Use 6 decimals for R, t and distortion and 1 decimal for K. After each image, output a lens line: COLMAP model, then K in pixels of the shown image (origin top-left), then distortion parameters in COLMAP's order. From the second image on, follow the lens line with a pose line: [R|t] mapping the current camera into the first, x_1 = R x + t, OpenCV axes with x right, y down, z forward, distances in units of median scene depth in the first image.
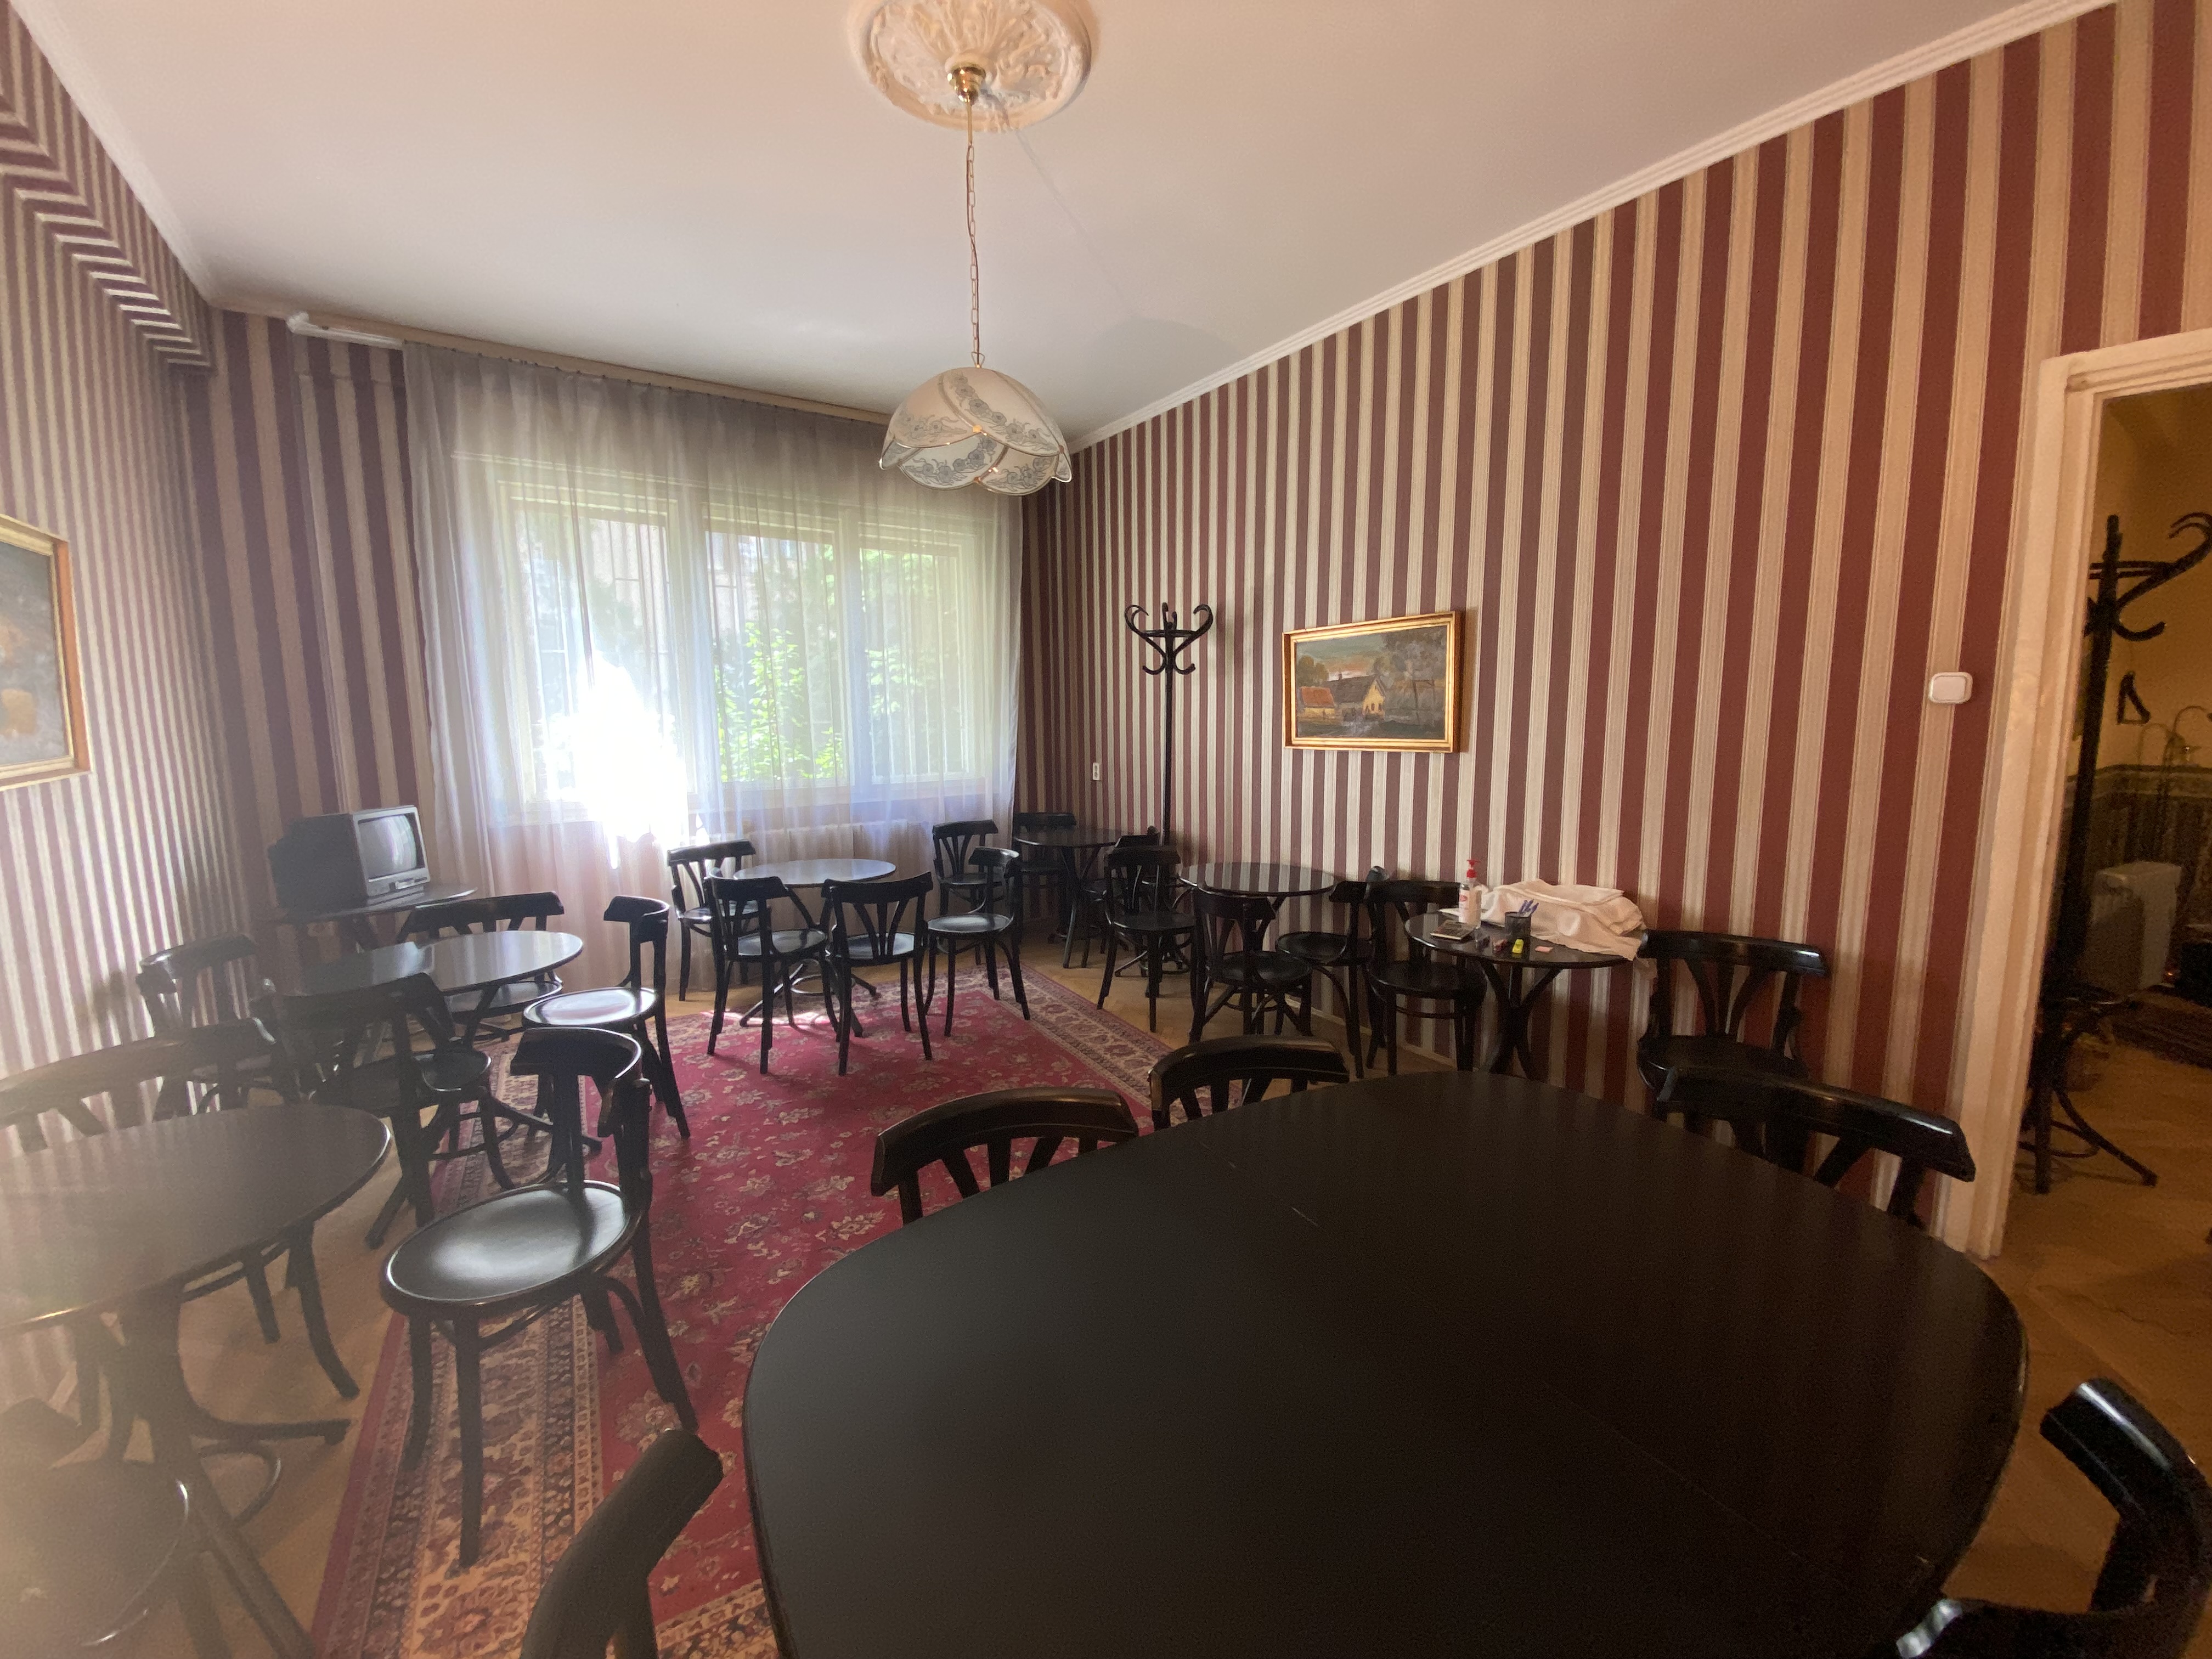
lens RADIAL K [[887.4, 0, 1111.4], [0, 887.4, 826.3], [0, 0, 1]] dist [-0.019667, -0.007752]
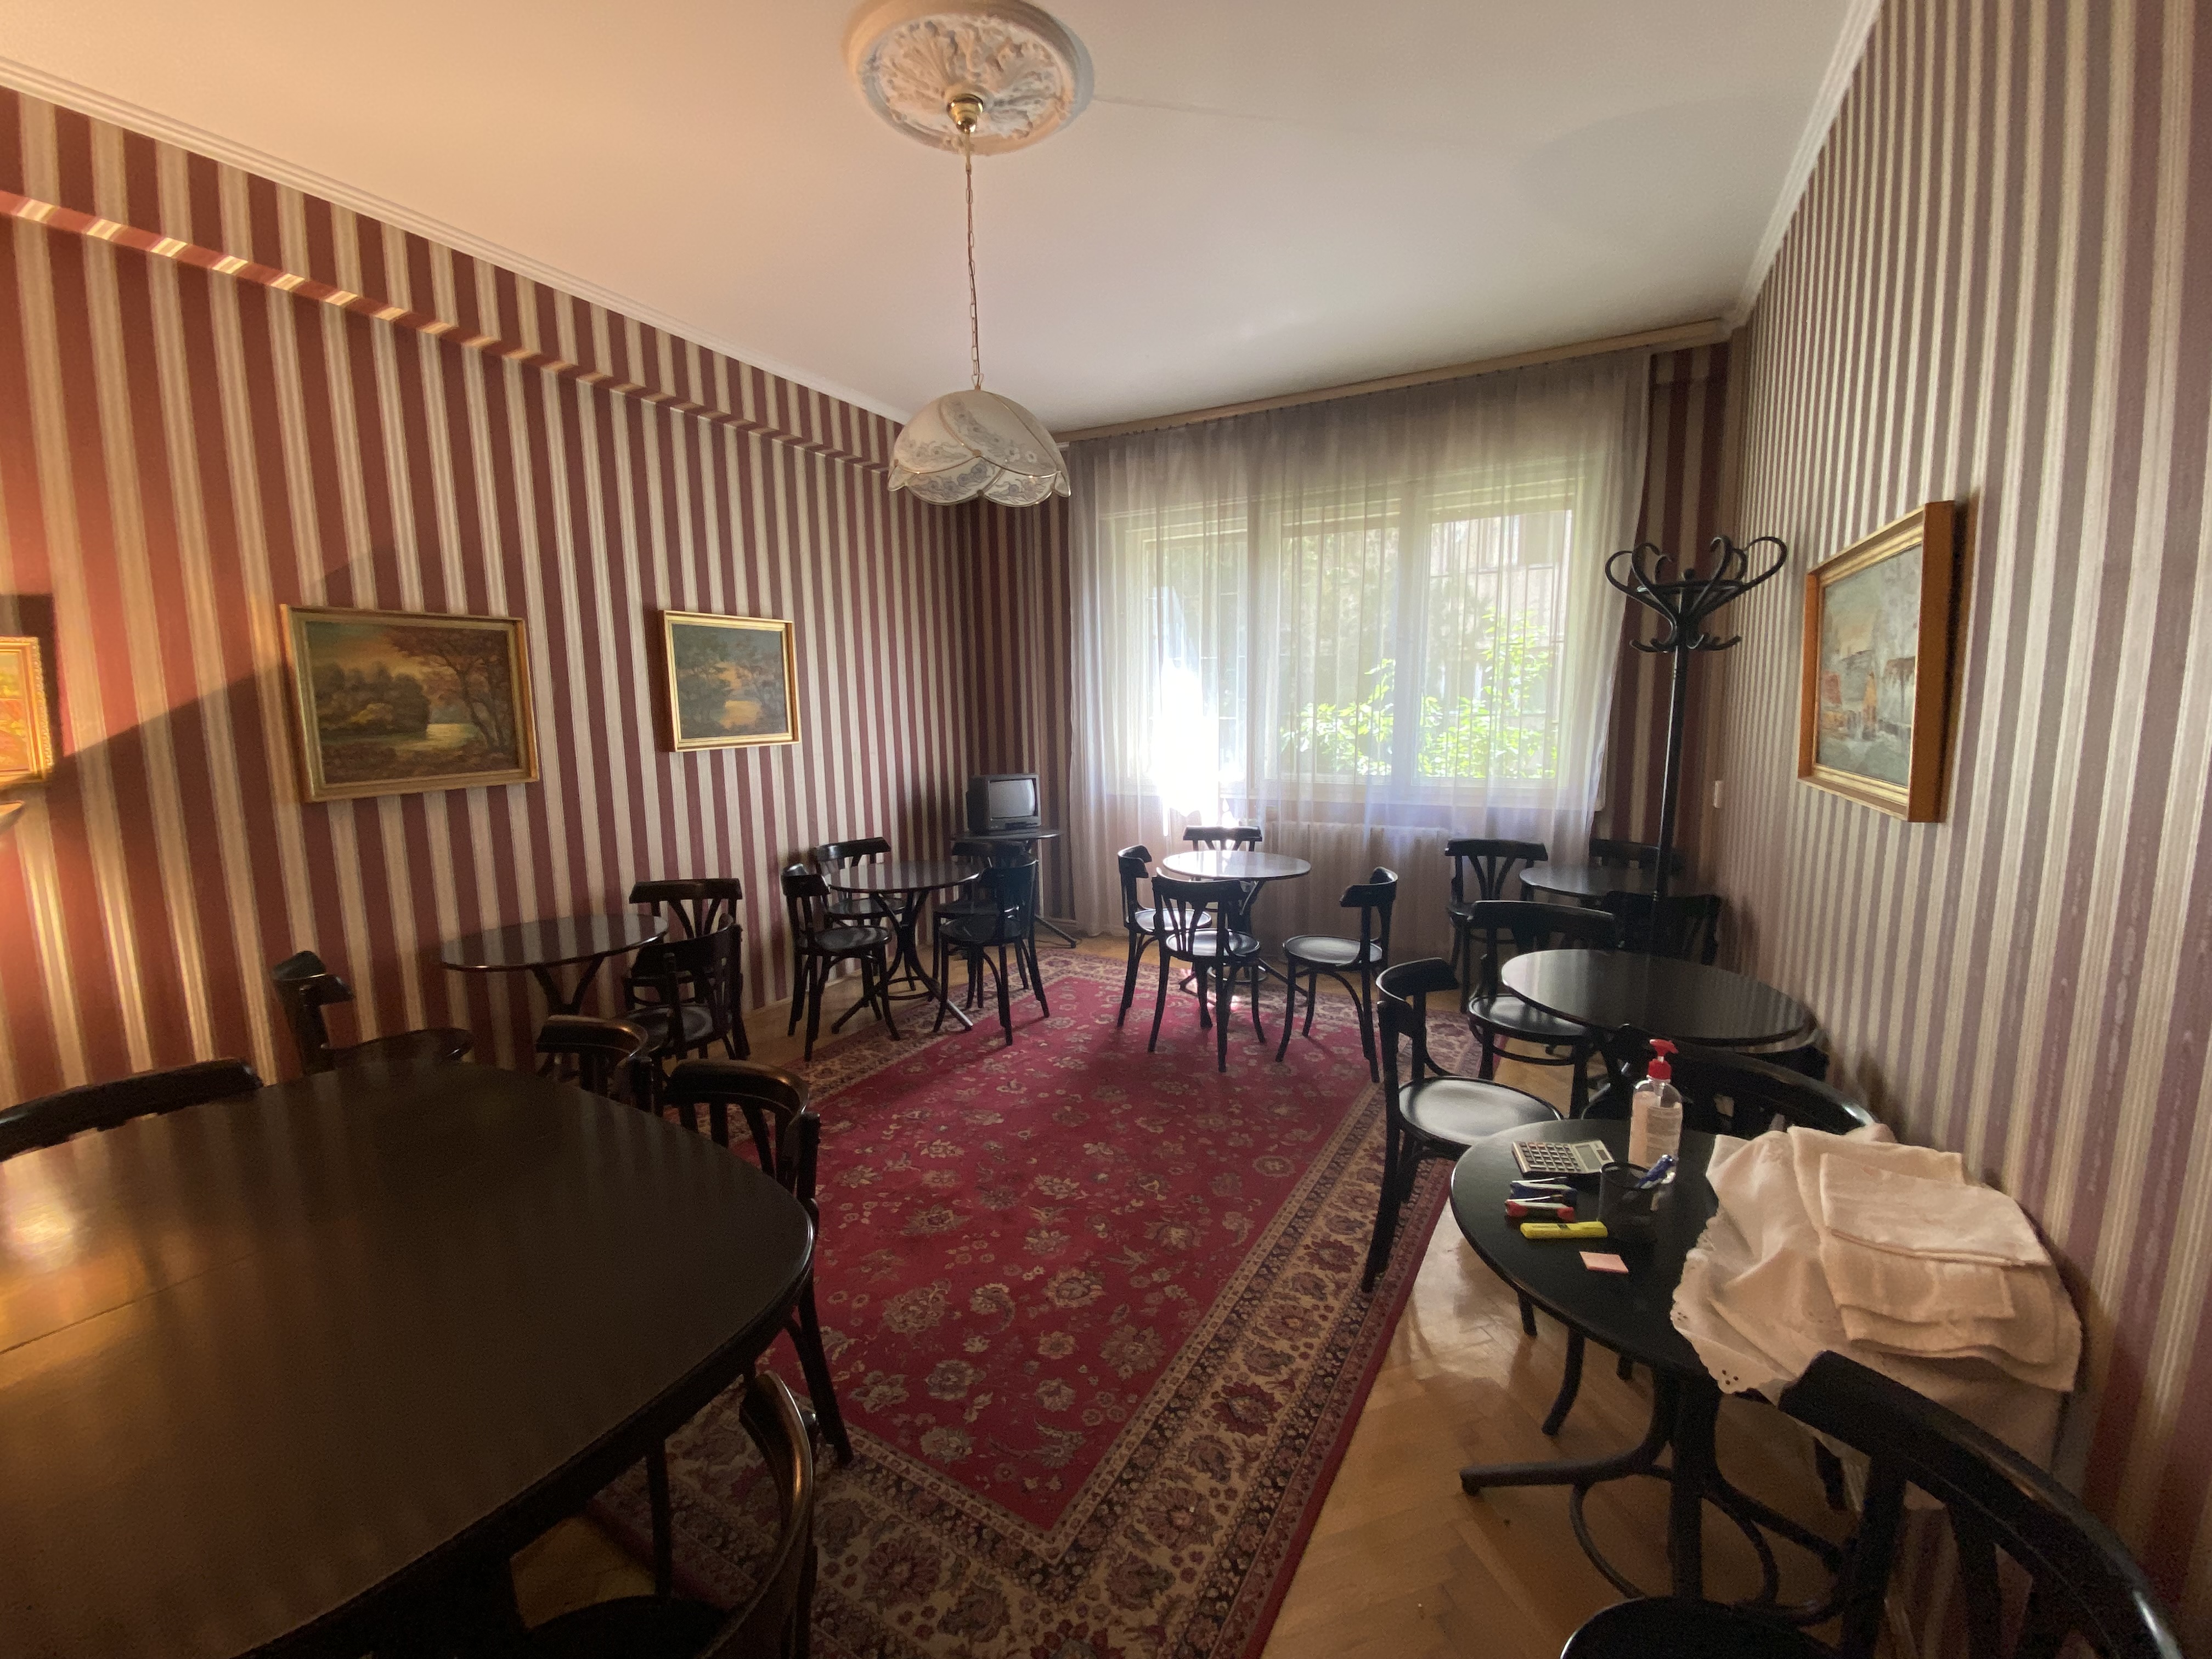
lens RADIAL K [[887.4, 0, 1110.9], [0, 887.4, 828.9], [0, 0, 1]] dist [-0.019667, -0.007752]
pose [[0.454189, 0.121060, -0.882642, 0.474280], [-0.102951, 0.991220, 0.082976, -0.056067], [0.884937, 0.053182, 0.462665, 0.365648]]
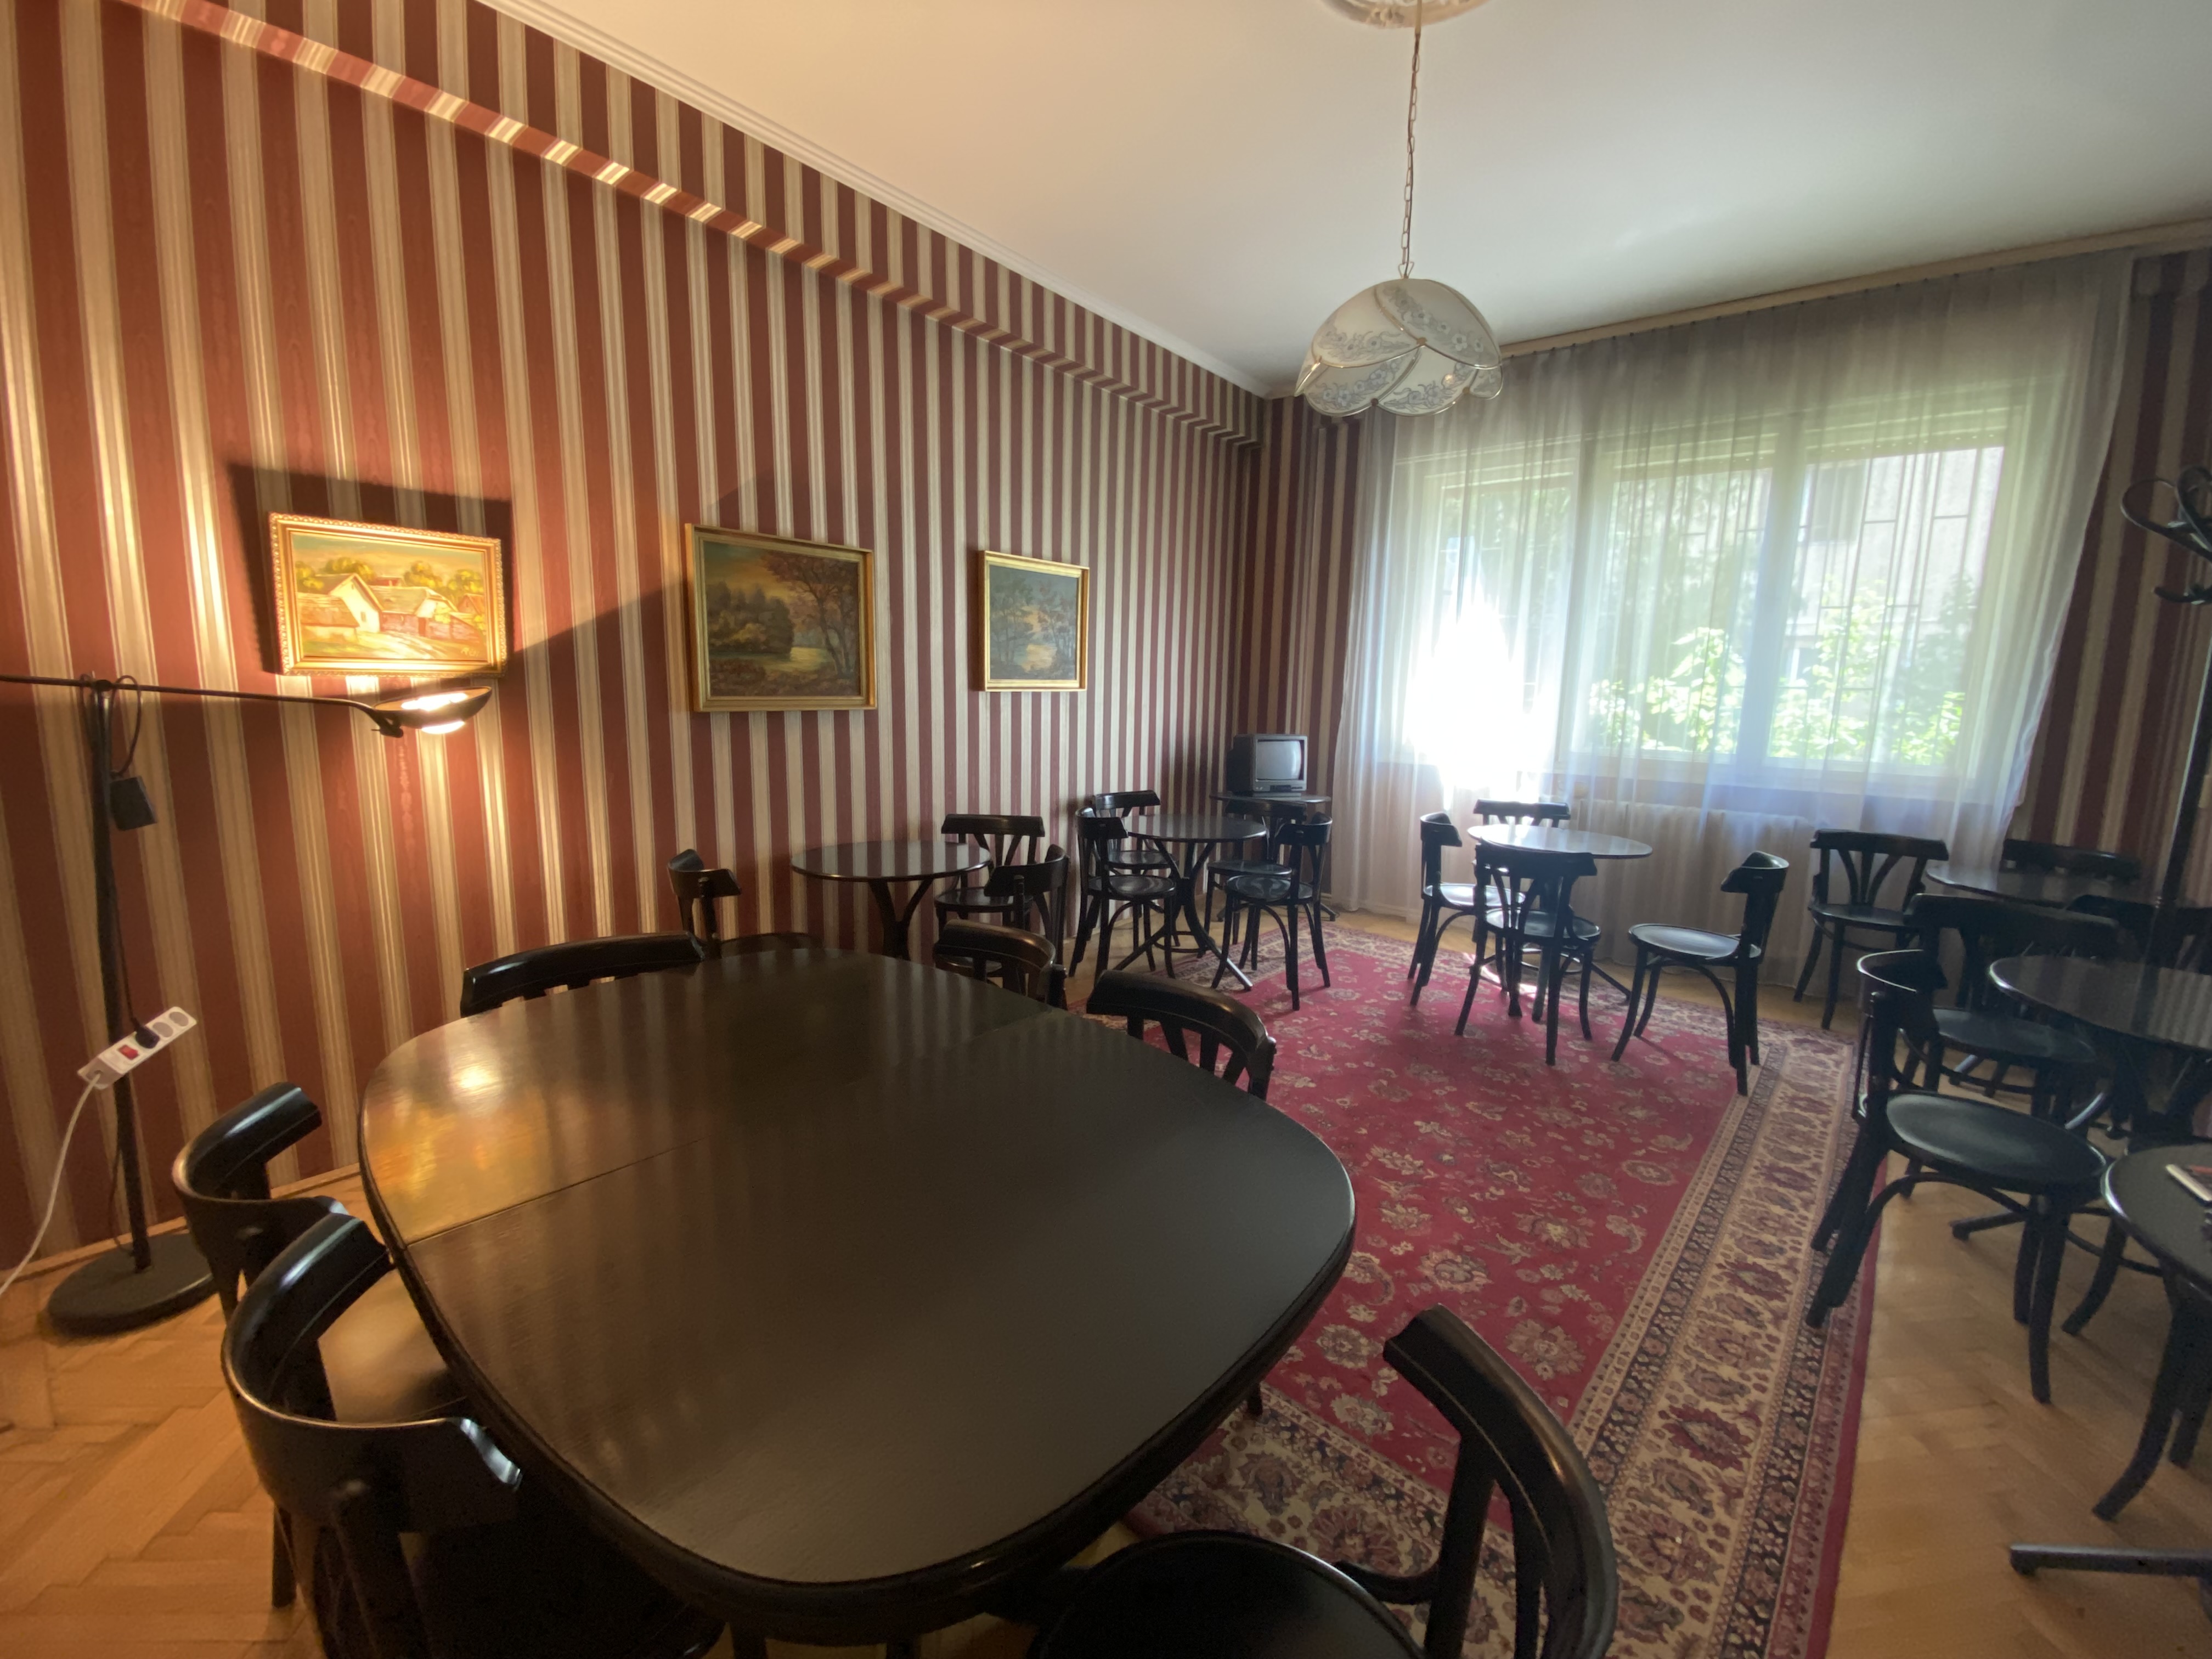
lens RADIAL K [[887.4, 0, 1096.6], [0, 887.4, 834.9], [0, 0, 1]] dist [-0.019667, -0.007752]
pose [[0.248190, 0.170713, -0.953551, 0.403969], [-0.145048, 0.979801, 0.137659, -0.011012], [0.957791, 0.104145, 0.267938, 0.268393]]
